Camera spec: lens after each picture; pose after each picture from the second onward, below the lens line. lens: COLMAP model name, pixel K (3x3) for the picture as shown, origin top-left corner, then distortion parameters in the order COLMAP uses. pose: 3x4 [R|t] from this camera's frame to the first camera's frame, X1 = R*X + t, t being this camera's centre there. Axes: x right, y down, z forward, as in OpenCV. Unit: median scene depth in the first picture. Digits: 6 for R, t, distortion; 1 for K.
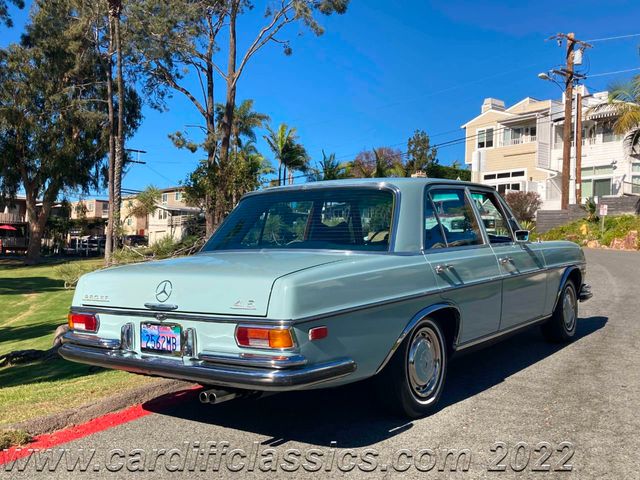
lens RADIAL K [[692.4, 0, 309.0], [0, 692.4, 240.8], [0, 0, 1]] dist [0.011788, -0.020304]
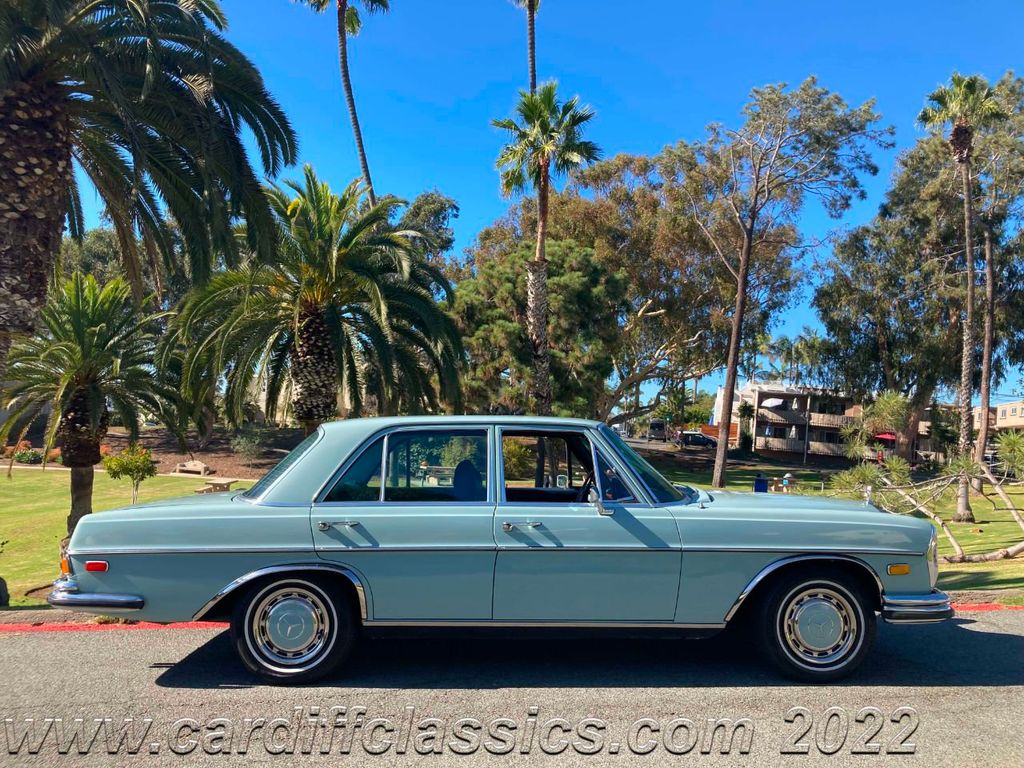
lens RADIAL K [[834.7, 0, 503.0], [0, 834.7, 388.8], [0, 0, 1]] dist [0.052236, -0.072969]
pose [[0.612845, -0.023238, -0.789861, 0.101575], [-0.033804, 0.997881, -0.055586, -0.006927], [0.789479, 0.060767, 0.610762, 0.044169]]
